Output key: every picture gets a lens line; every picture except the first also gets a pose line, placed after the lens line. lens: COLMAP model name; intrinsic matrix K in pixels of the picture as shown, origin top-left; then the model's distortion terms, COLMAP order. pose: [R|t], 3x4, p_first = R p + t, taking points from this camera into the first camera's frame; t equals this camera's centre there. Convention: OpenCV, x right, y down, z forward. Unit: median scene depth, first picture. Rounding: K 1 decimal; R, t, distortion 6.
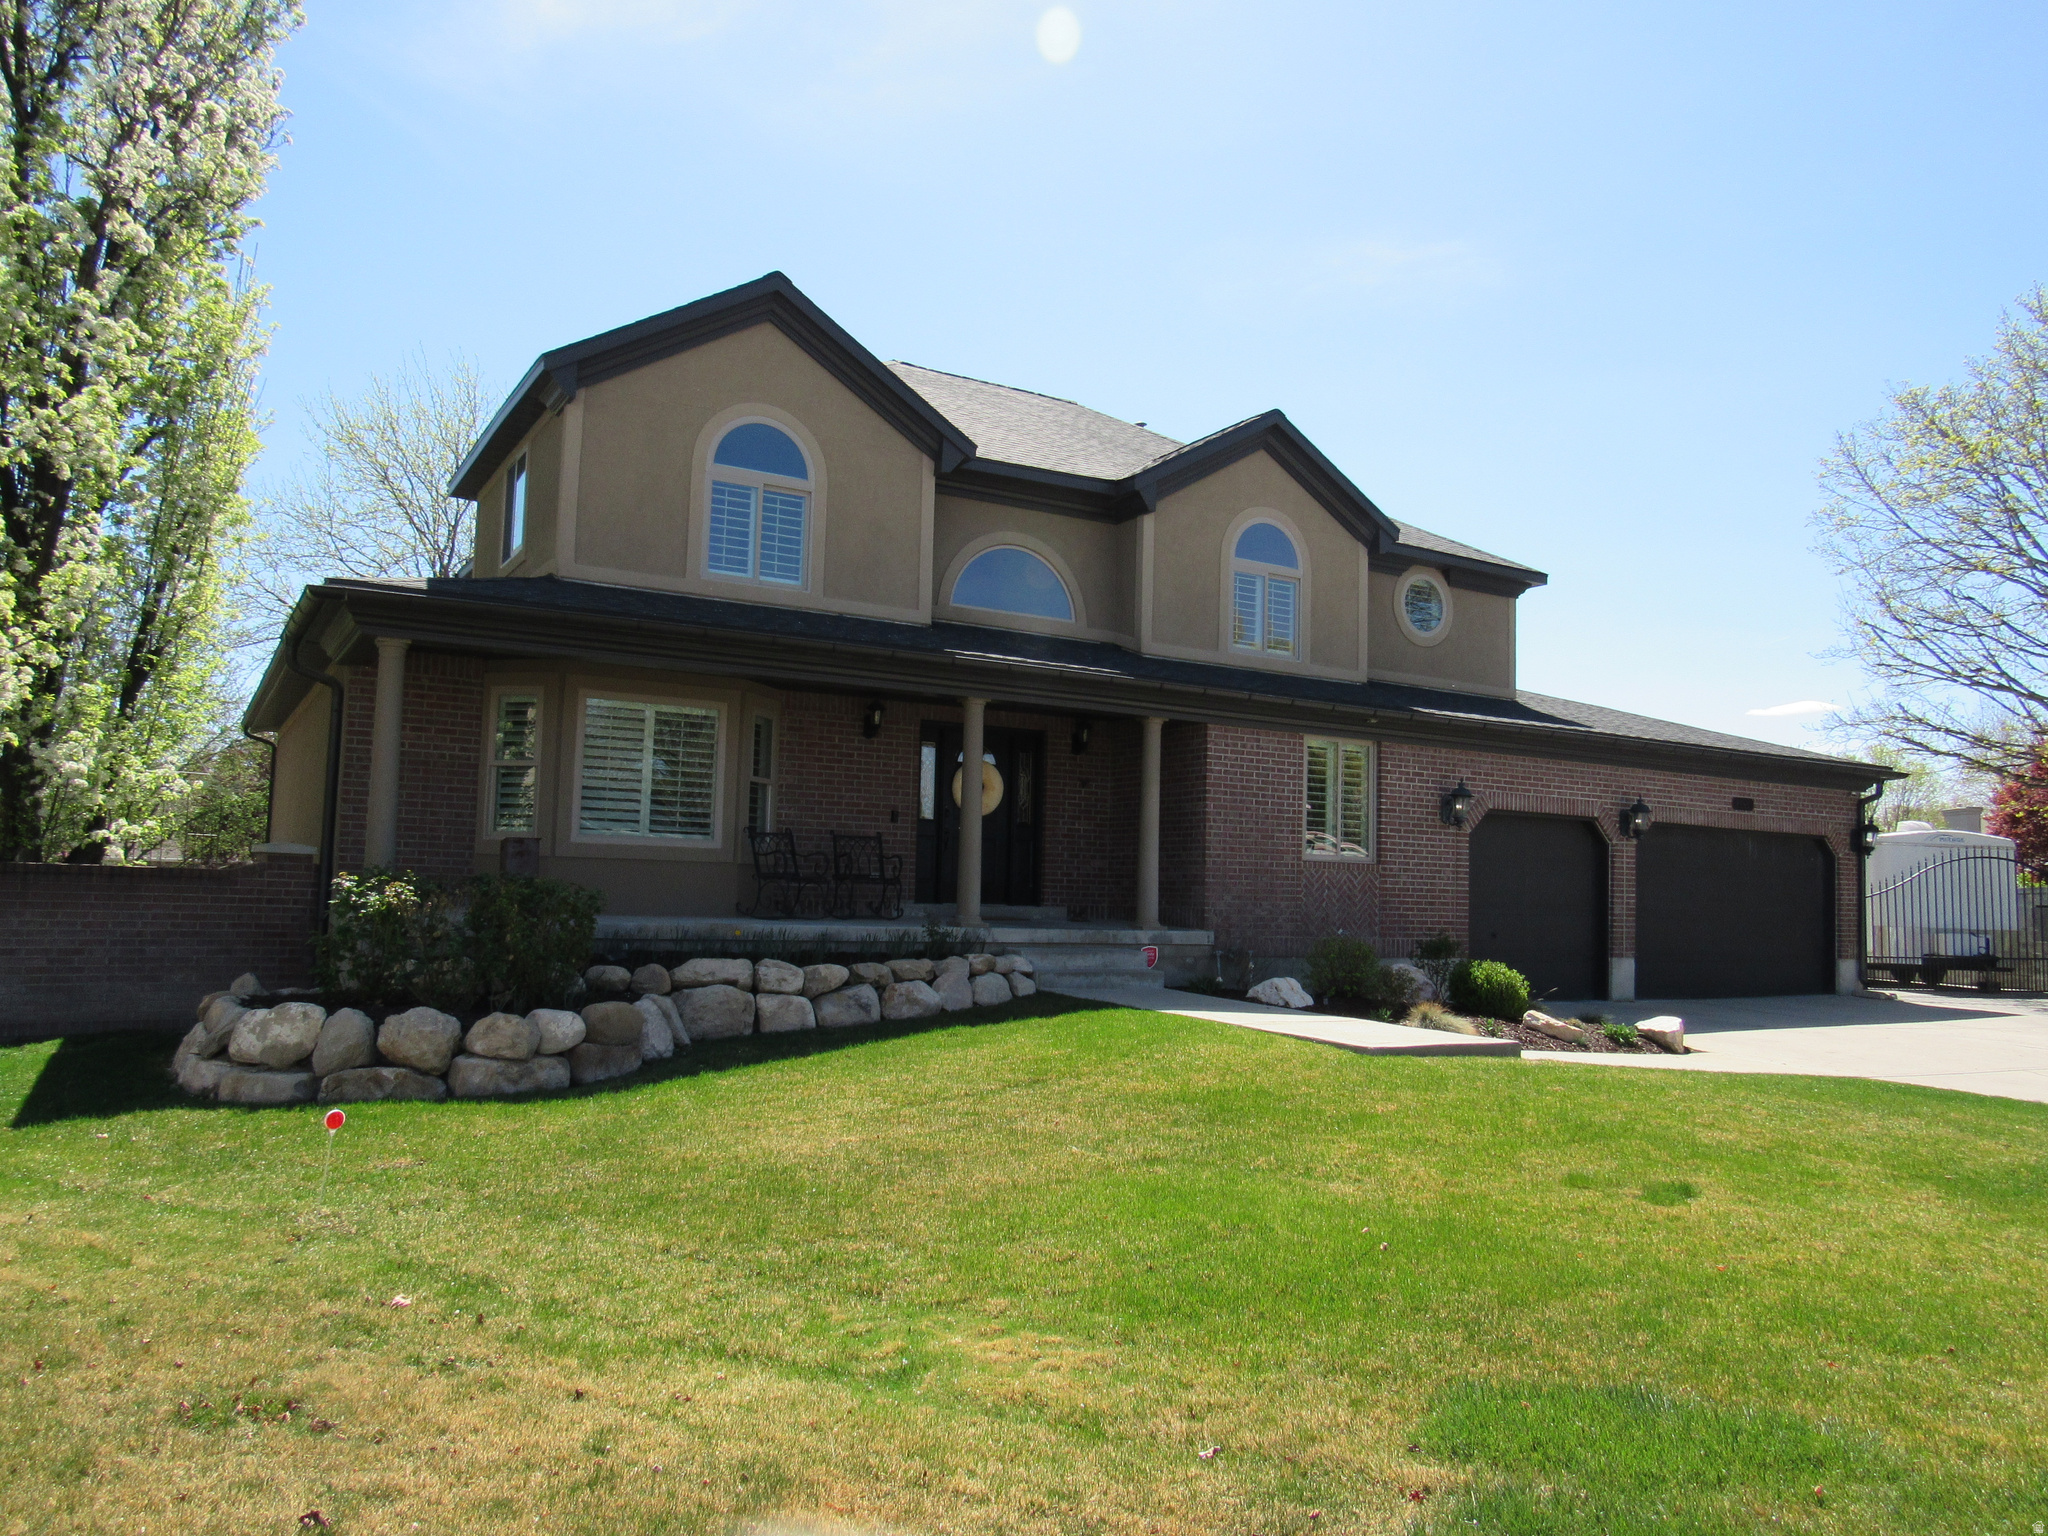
lens RADIAL K [[1444.7, 0, 1024.0], [0, 1444.7, 768.0], [0, 0, 1]] dist [-0.026690, 0.006650]
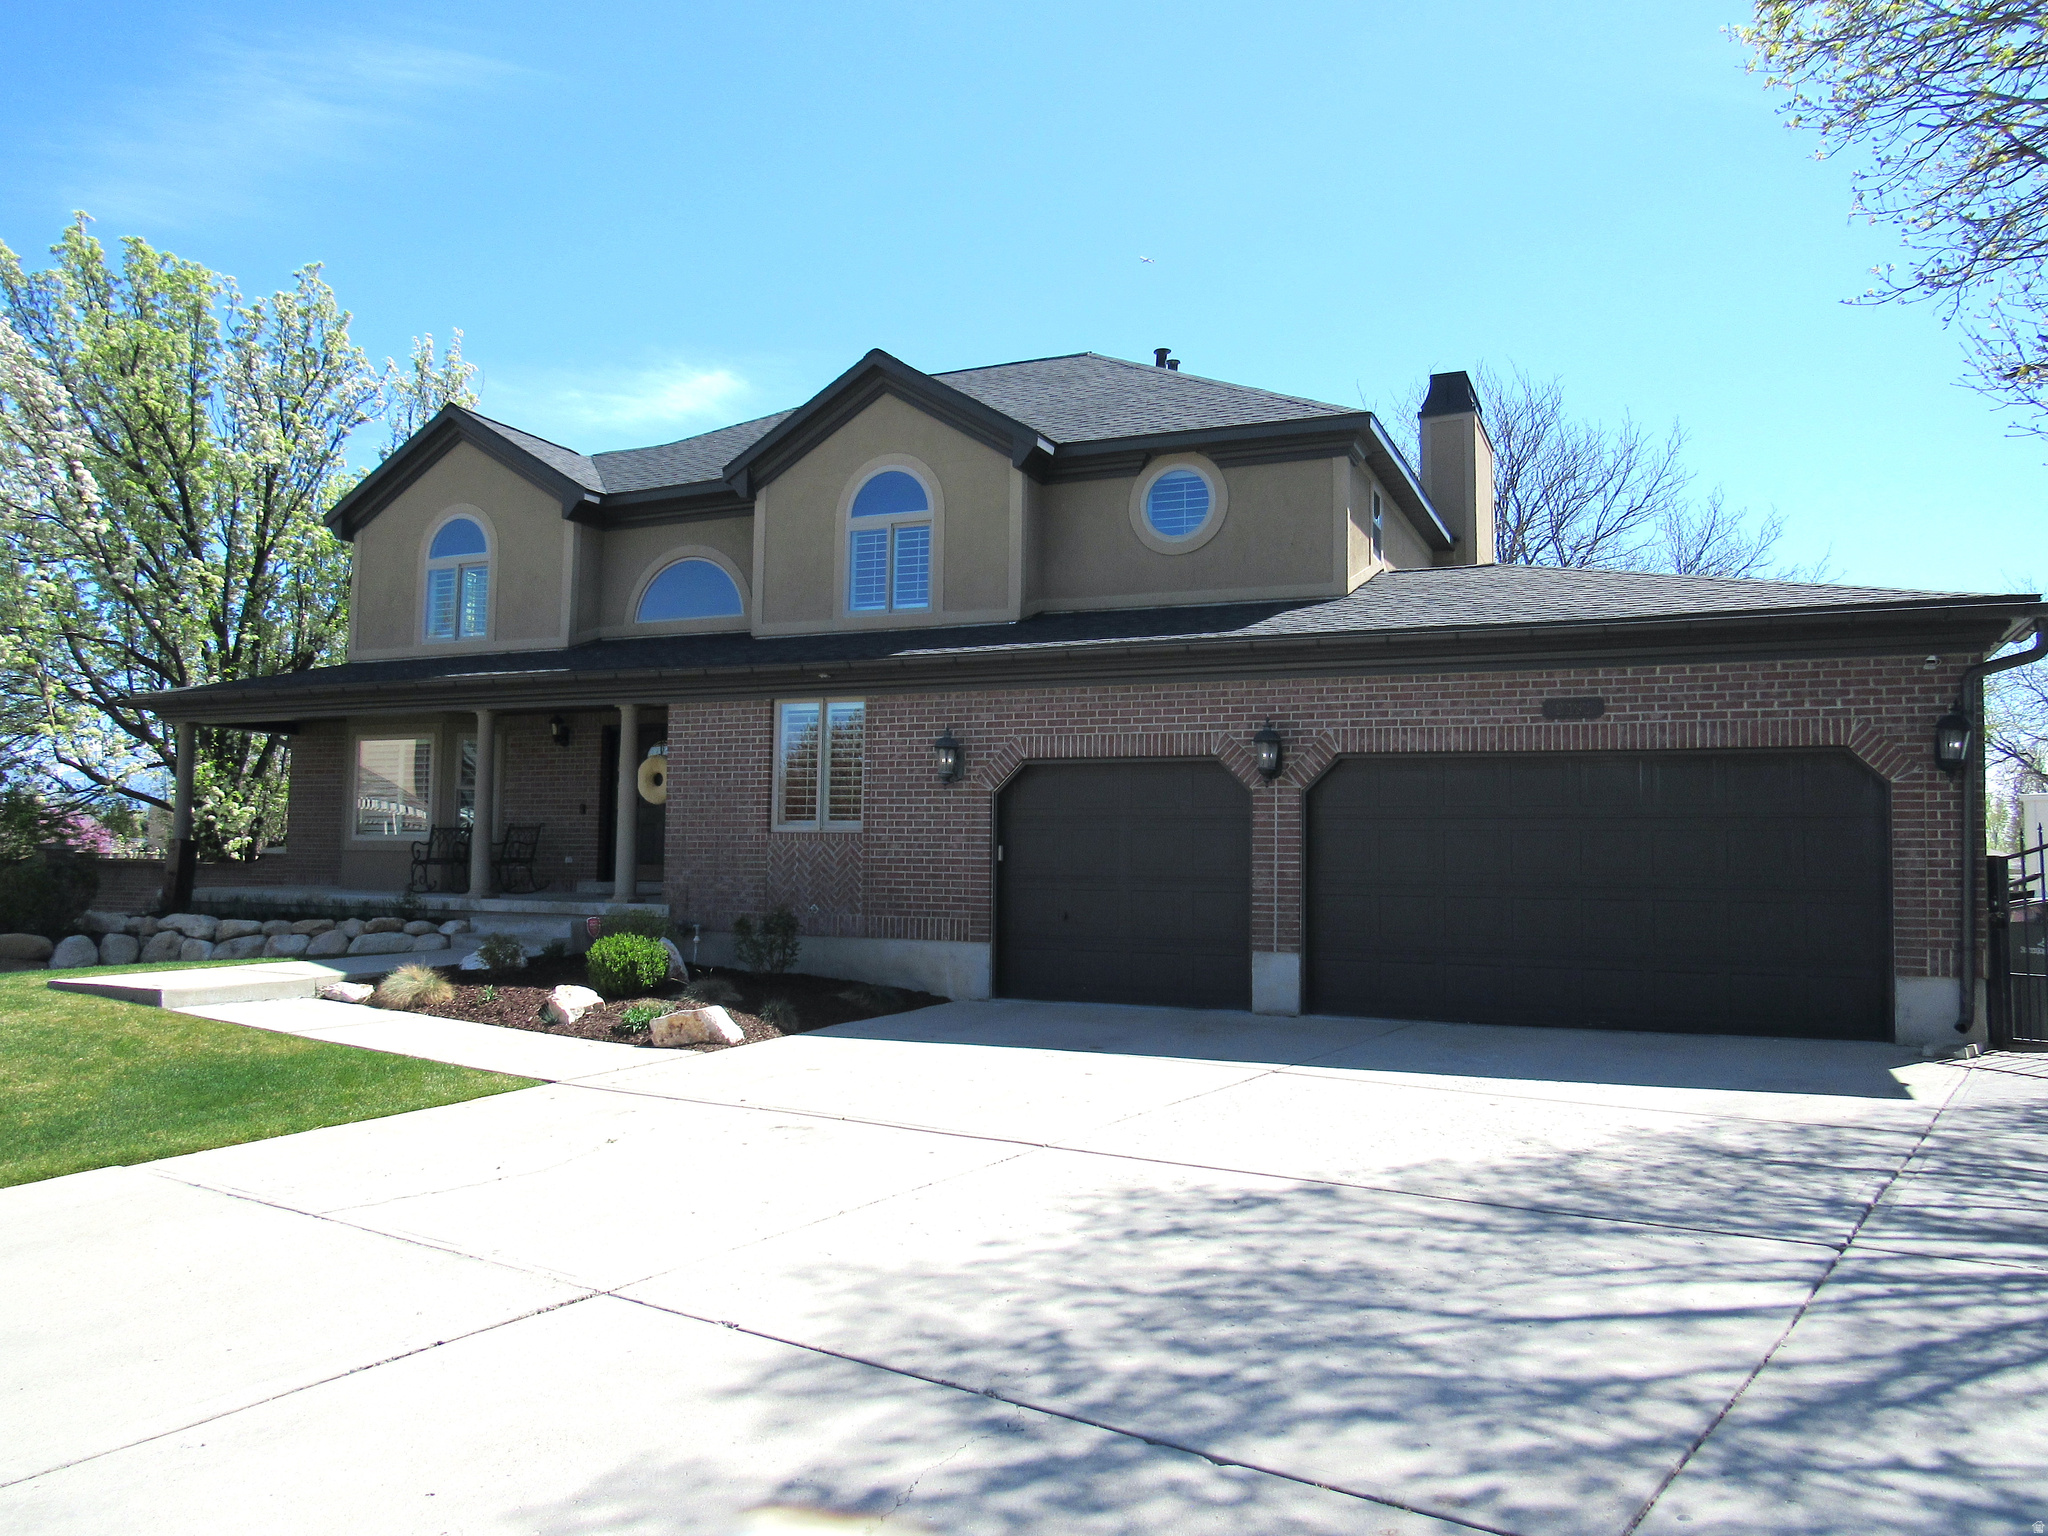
lens RADIAL K [[1343.9, 0, 1024.6], [0, 1343.9, 820.4], [0, 0, 1]] dist [-0.000190, 0.000961]
pose [[0.609634, -0.050053, -0.791101, 0.922543], [0.068421, 0.997602, -0.010392, 0.071355], [0.789725, -0.047793, 0.611597, 0.547472]]
